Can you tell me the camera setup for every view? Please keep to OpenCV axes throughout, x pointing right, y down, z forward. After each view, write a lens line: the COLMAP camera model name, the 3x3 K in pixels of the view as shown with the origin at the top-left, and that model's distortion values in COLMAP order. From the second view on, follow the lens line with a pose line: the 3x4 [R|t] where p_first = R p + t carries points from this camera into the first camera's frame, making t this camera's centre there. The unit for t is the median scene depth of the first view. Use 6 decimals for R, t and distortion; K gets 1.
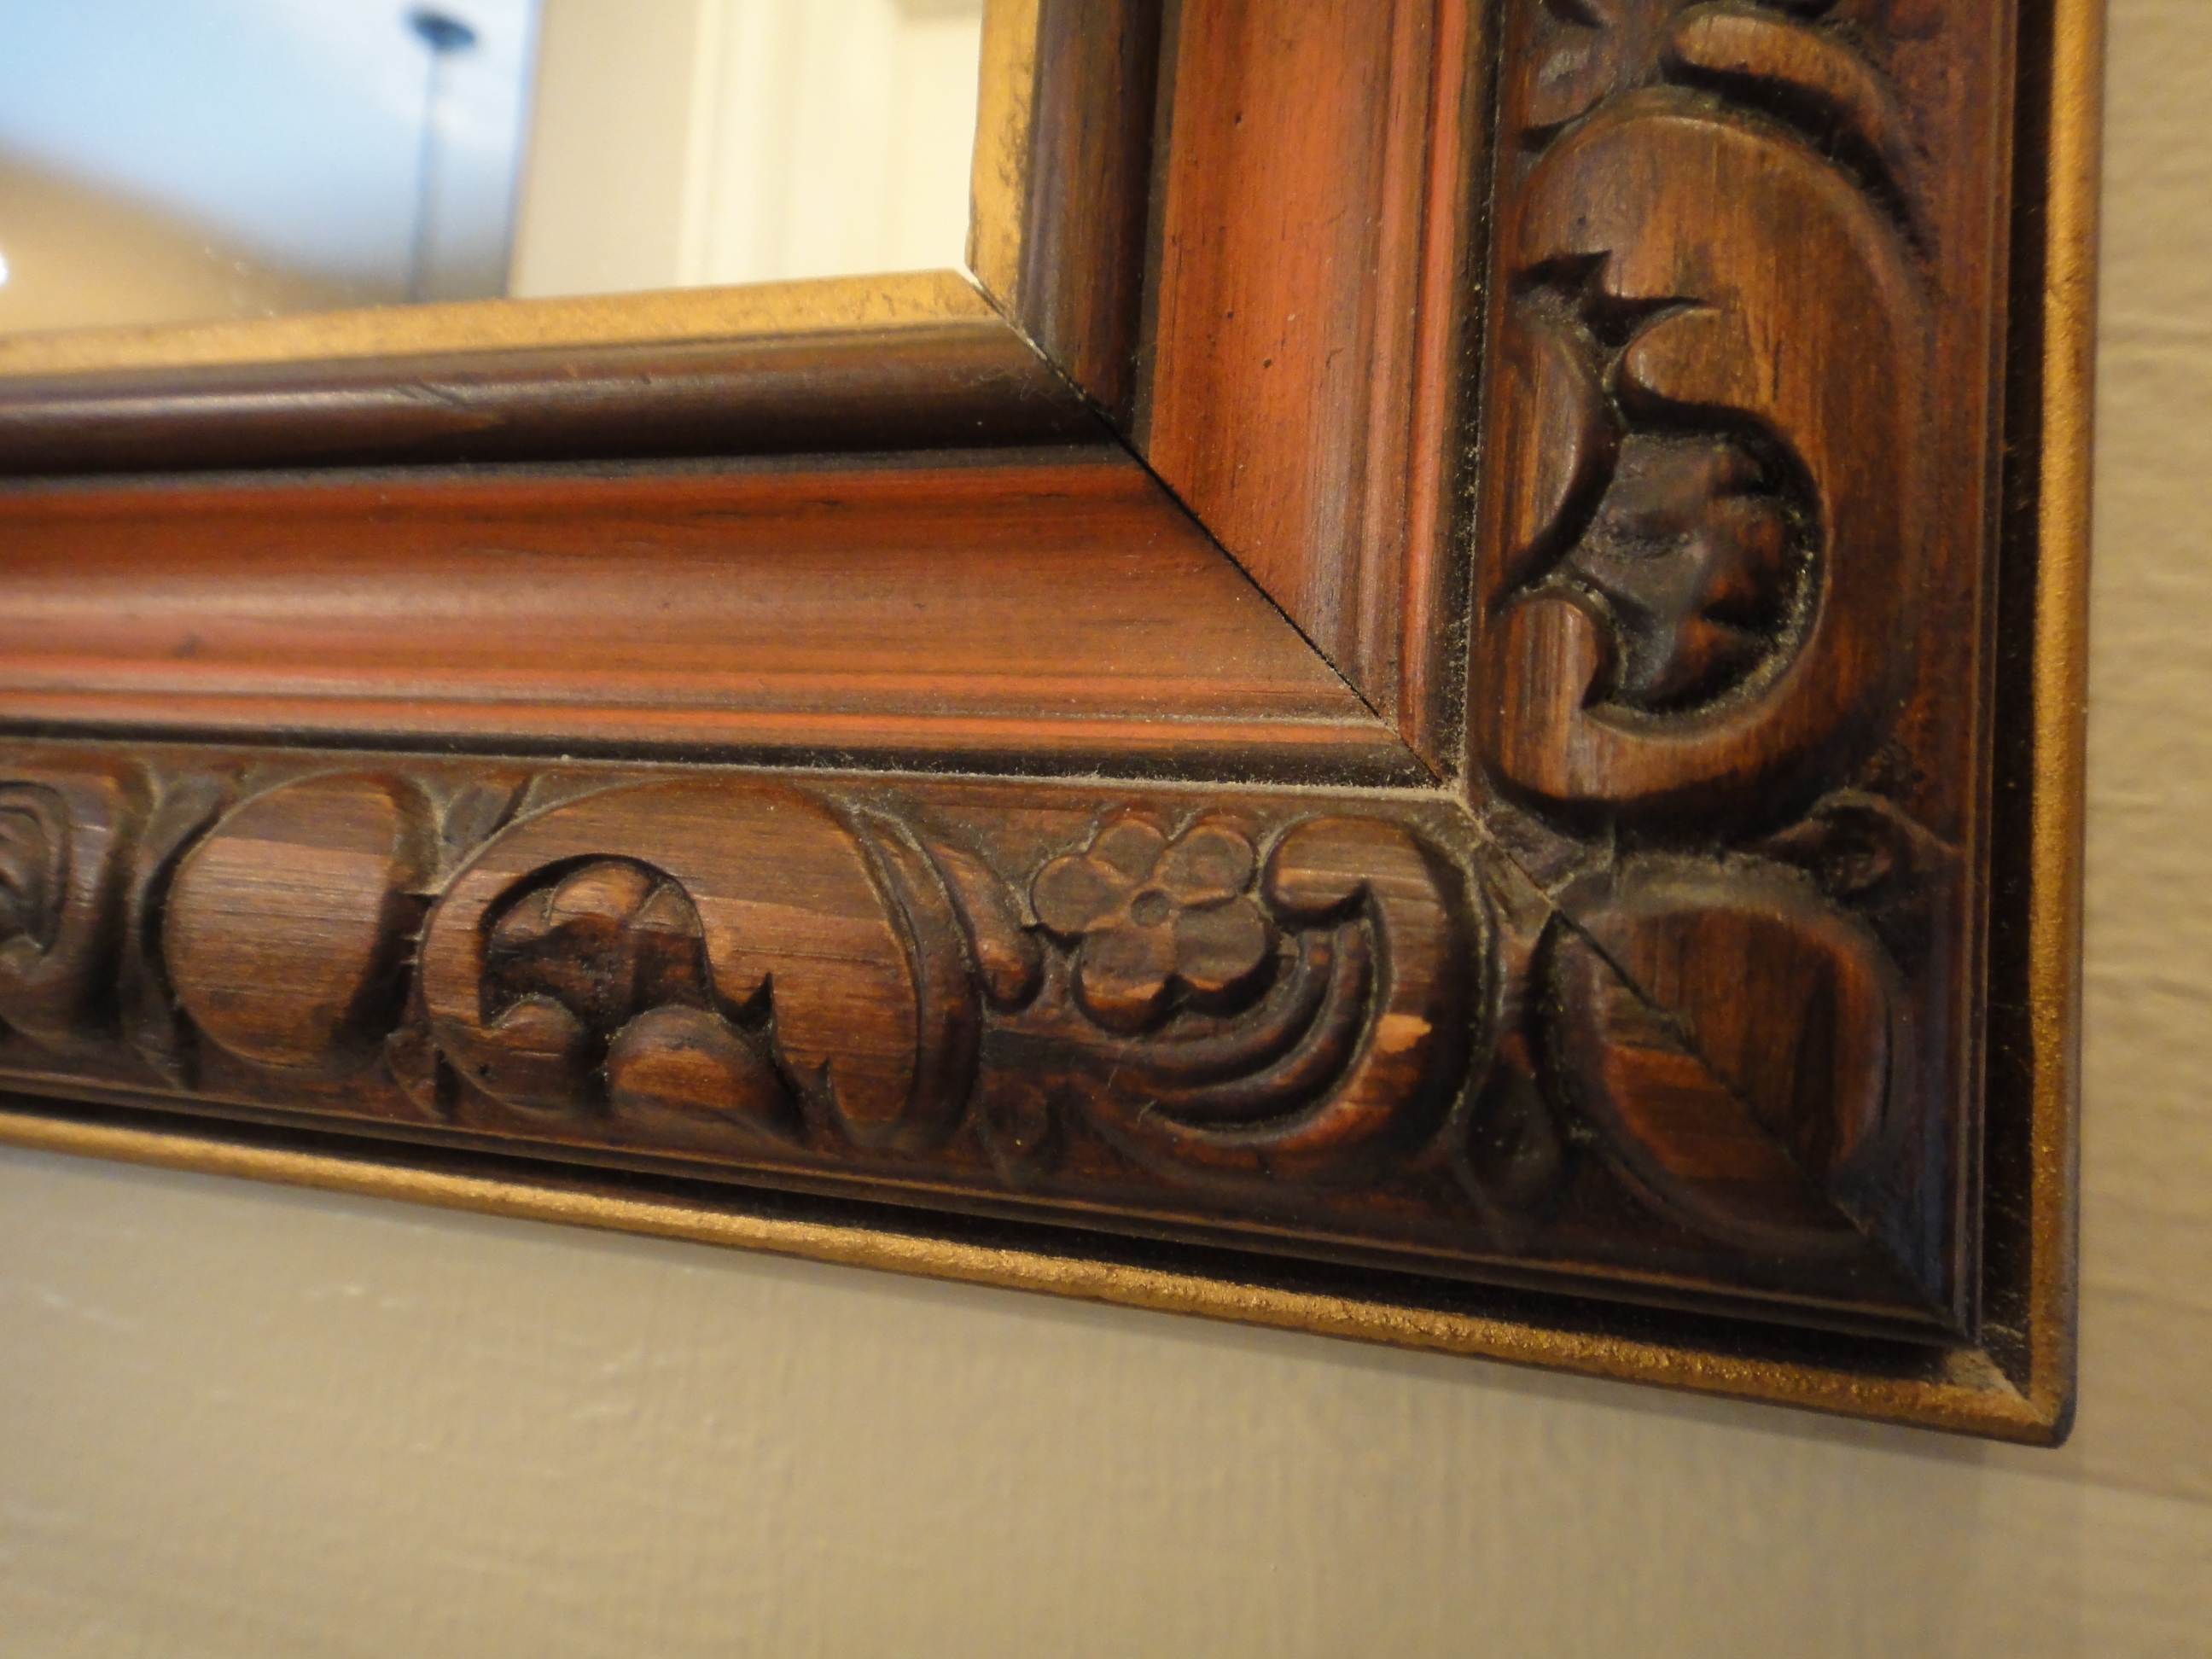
lens RADIAL K [[1642.5, 0, 1083.8], [0, 1642.5, 825.4], [0, 0, 1]] dist [0.006716, -0.011191]
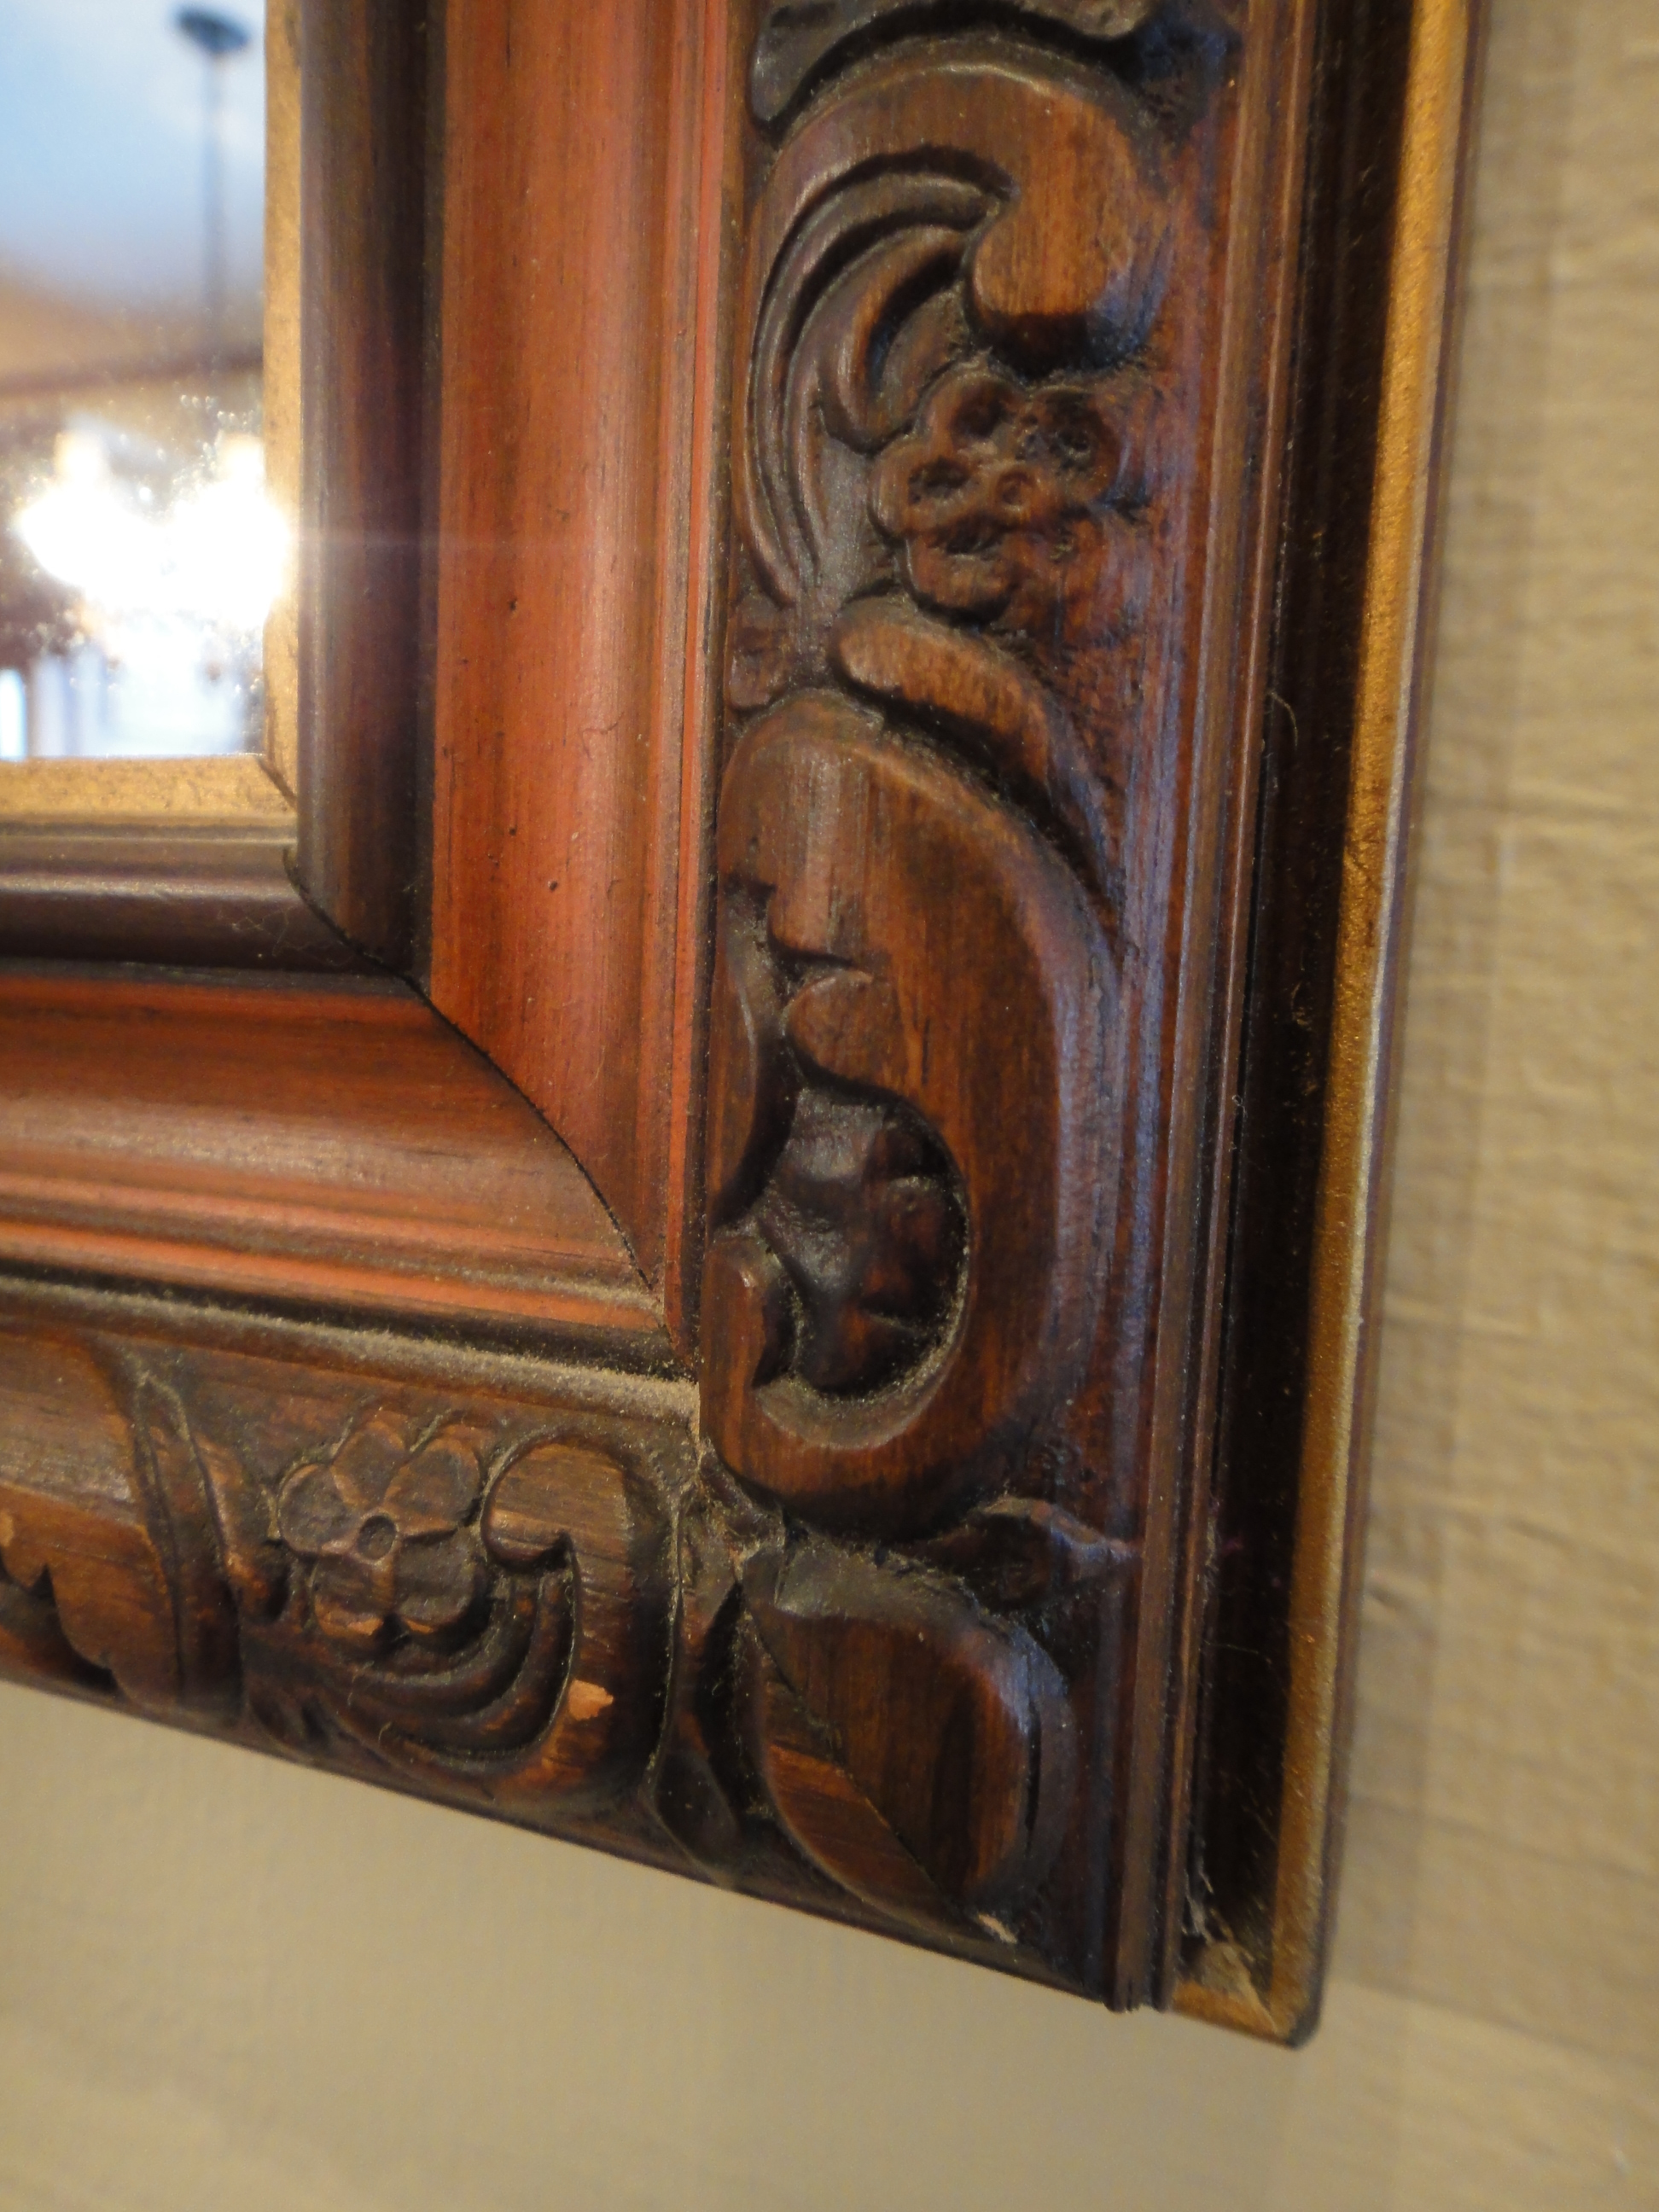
lens RADIAL K [[1642.5, 0, 848.8], [0, 1642.5, 1123.6], [0, 0, 1]] dist [0.006716, -0.011191]
pose [[0.997427, -0.018757, -0.069193, 0.409277], [0.030165, 0.985374, 0.167713, -0.362123], [0.065035, -0.169368, 0.983405, 0.096363]]
